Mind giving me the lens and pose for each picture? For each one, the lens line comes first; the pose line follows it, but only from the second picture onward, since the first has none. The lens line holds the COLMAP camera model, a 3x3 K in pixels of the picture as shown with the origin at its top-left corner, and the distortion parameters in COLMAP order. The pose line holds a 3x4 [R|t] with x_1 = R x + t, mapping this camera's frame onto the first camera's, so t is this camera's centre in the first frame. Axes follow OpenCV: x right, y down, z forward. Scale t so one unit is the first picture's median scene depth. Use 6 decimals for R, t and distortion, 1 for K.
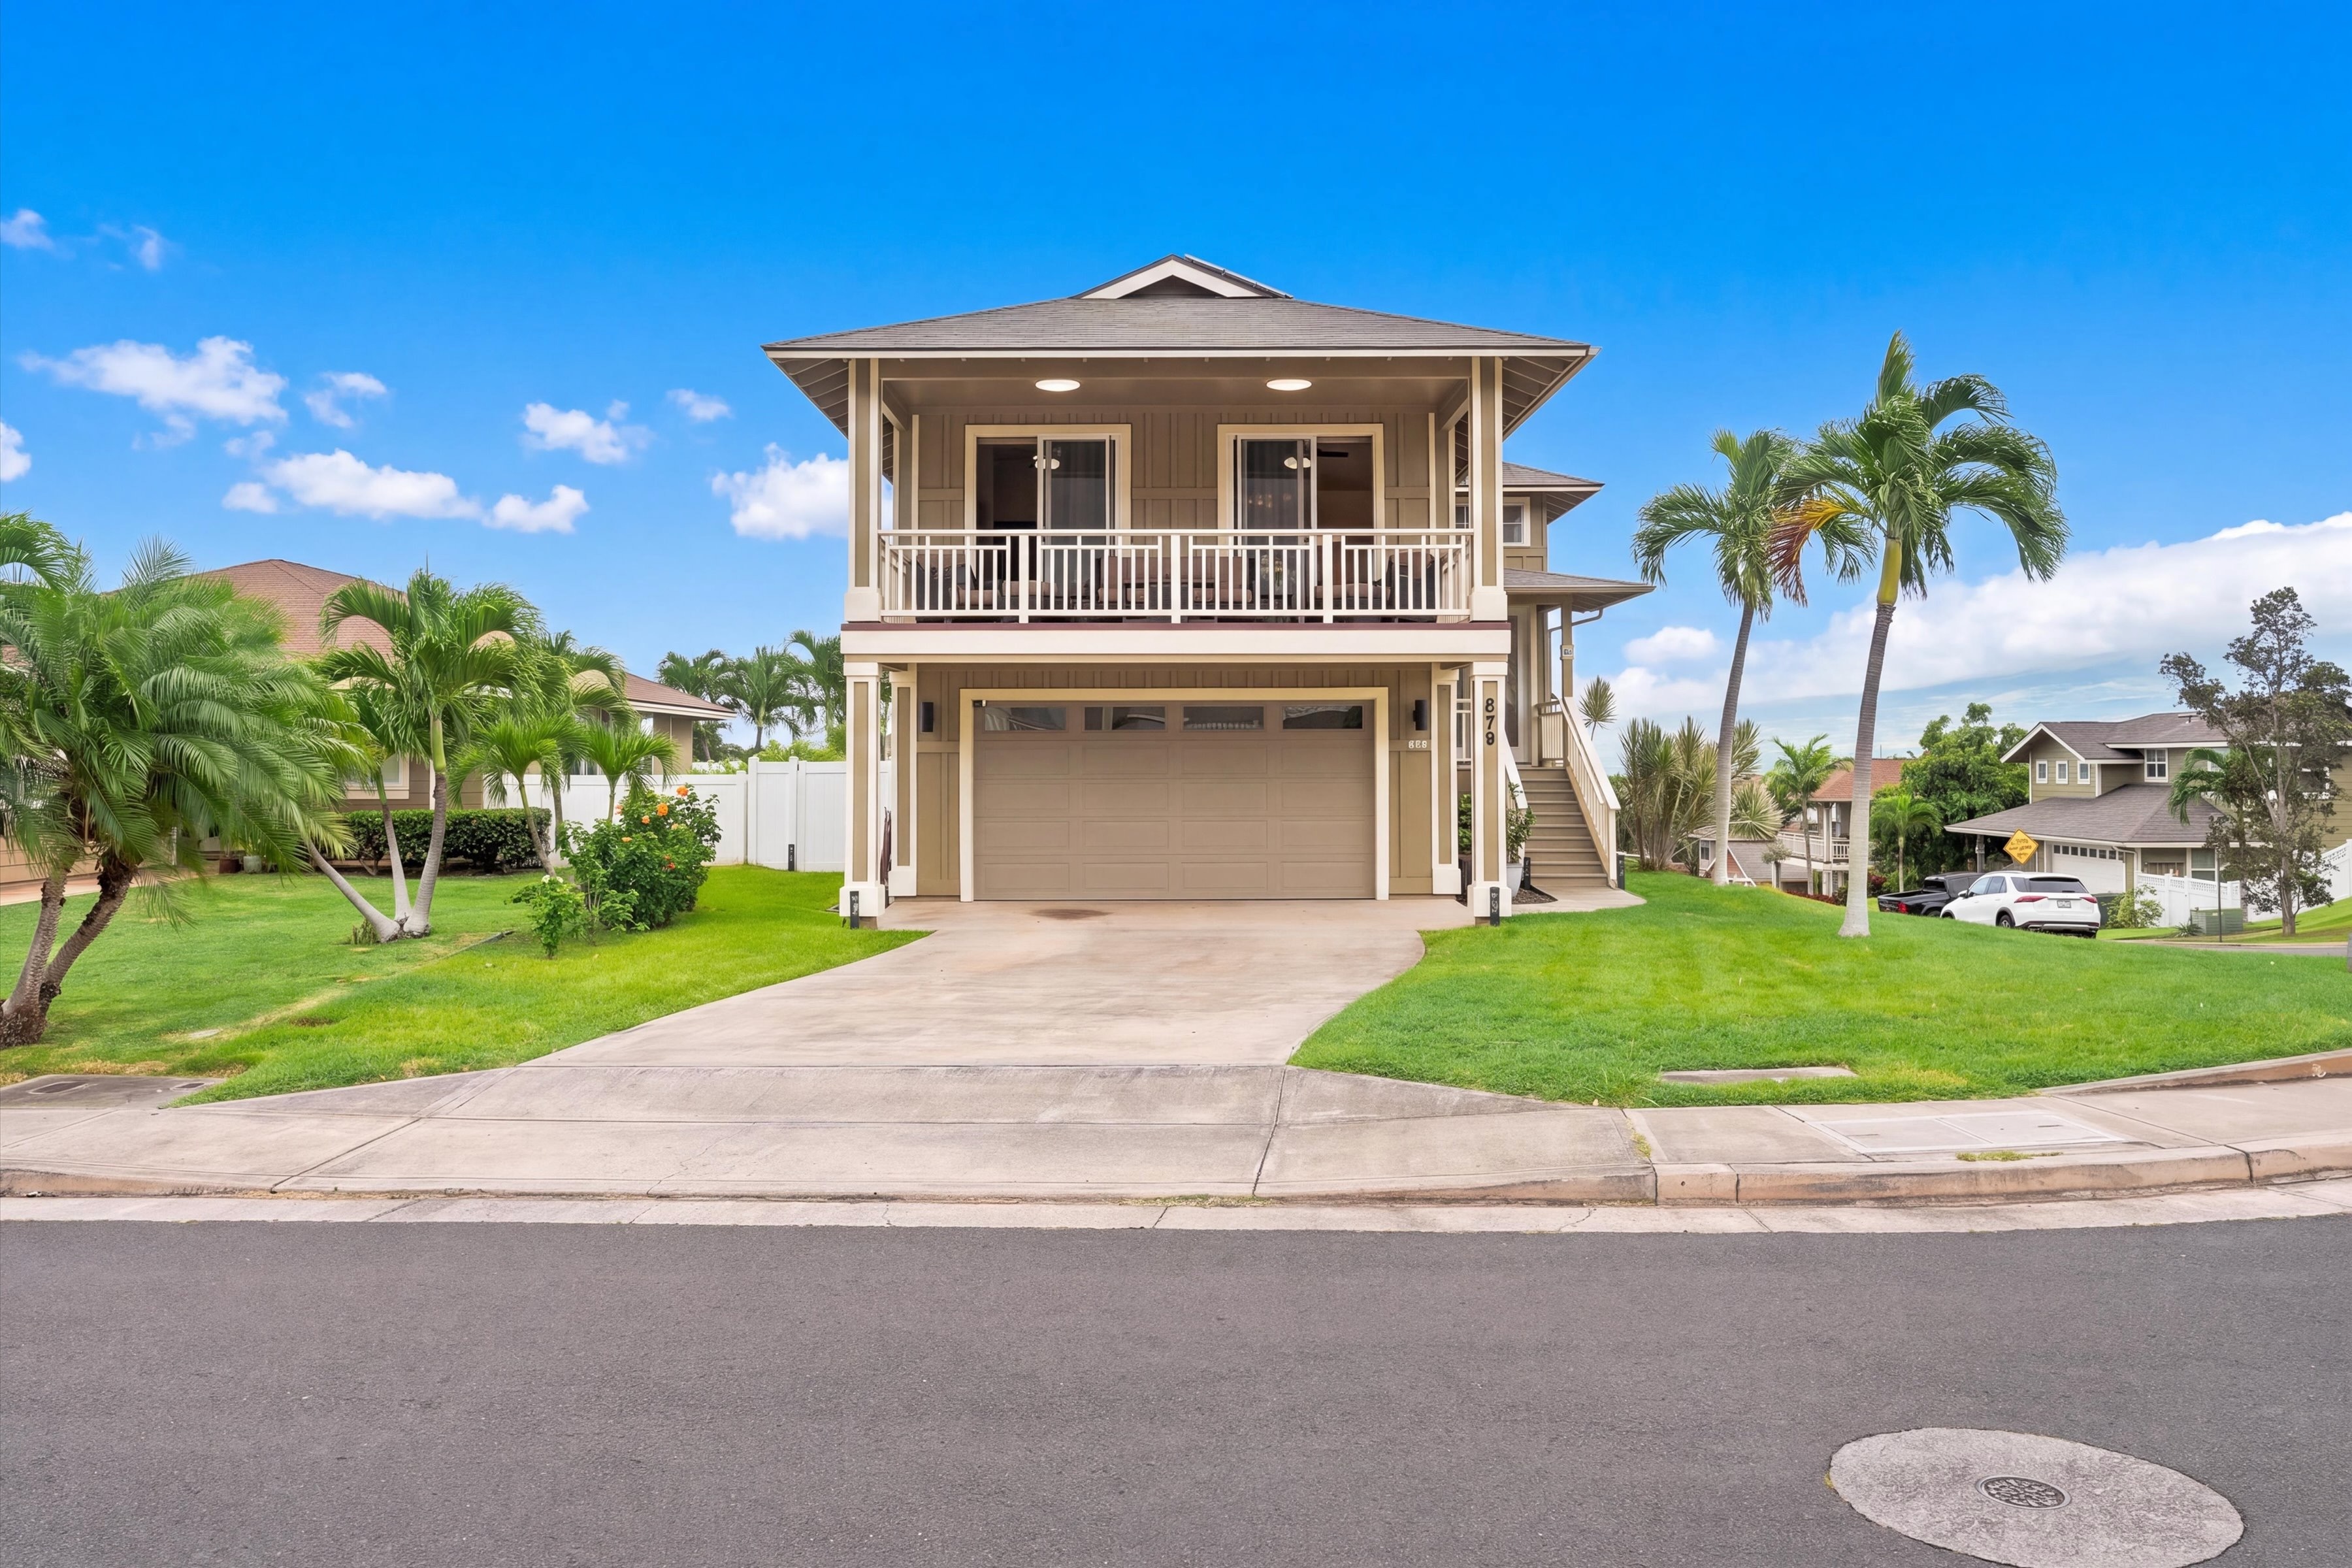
lens RADIAL K [[1085.9, 0, 1173.3], [0, 1085.9, 775.1], [0, 0, 1]] dist [0.000546, 0.000479]
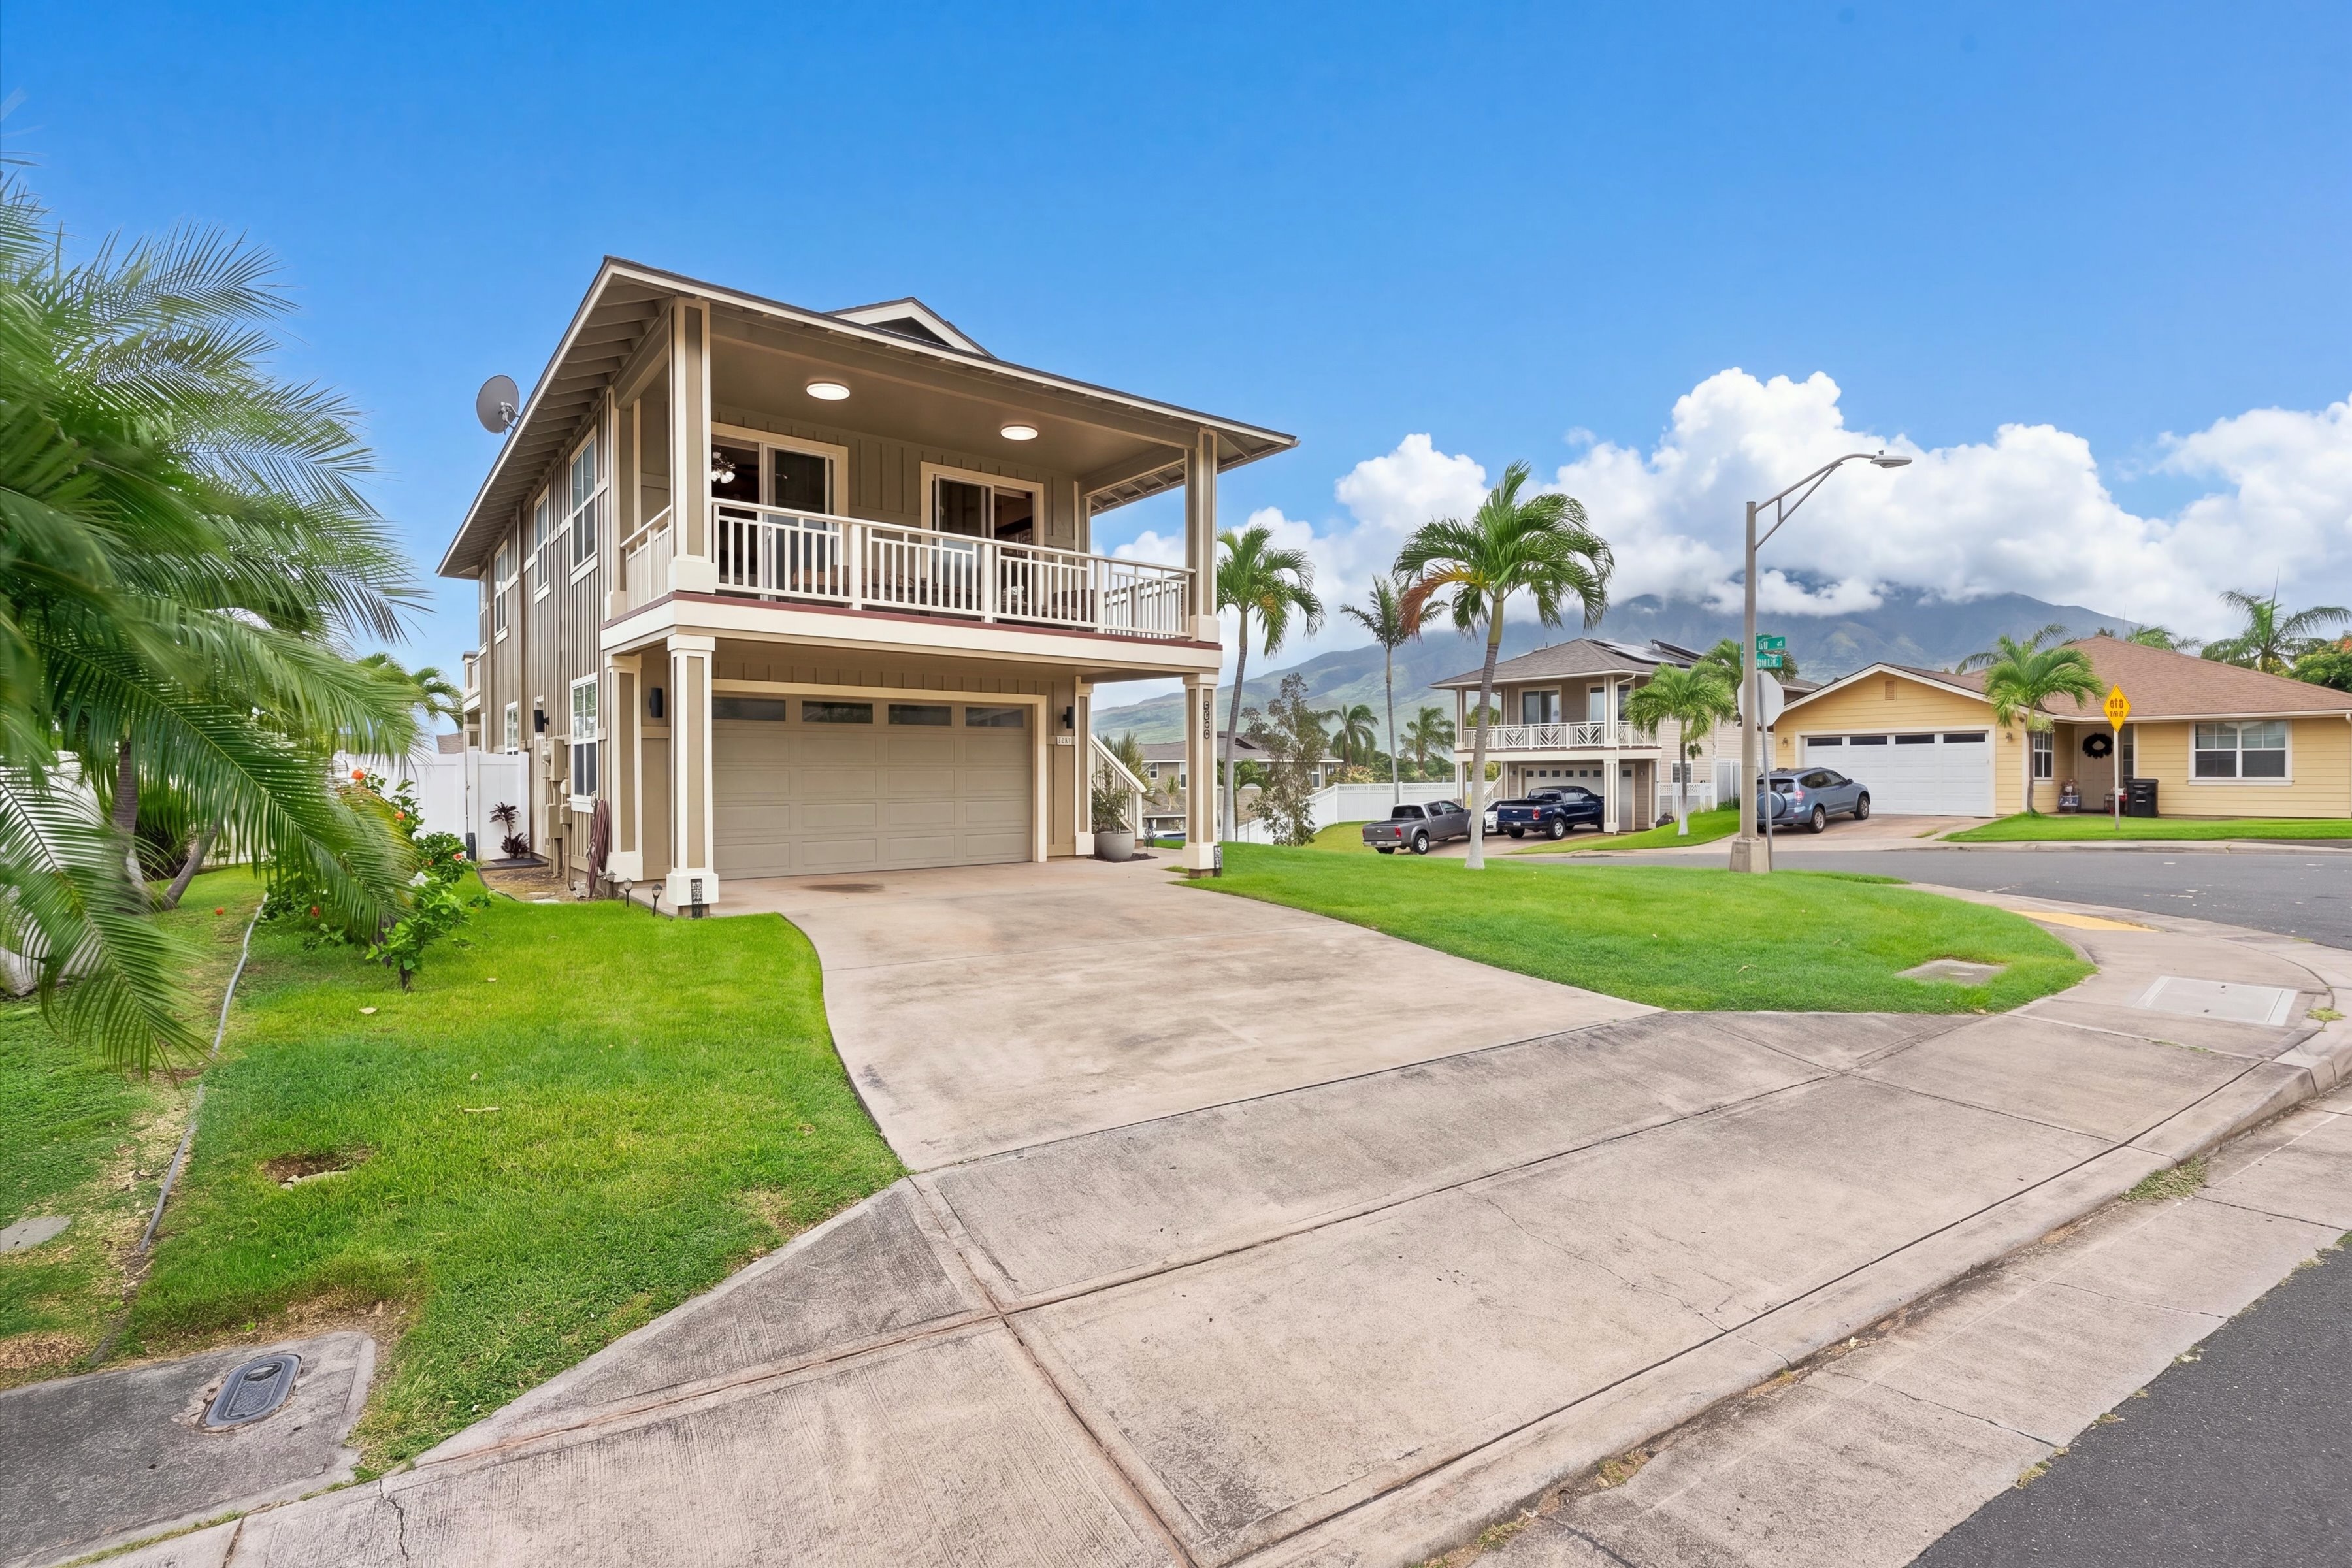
lens RADIAL K [[1085.9, 0, 1173.3], [0, 1085.9, 775.1], [0, 0, 1]] dist [0.000546, 0.000479]
pose [[0.771152, -0.003236, 0.636642, -0.462442], [-0.008362, 0.999849, 0.015210, 0.000081], [-0.636596, -0.017053, 0.771009, 0.000085]]
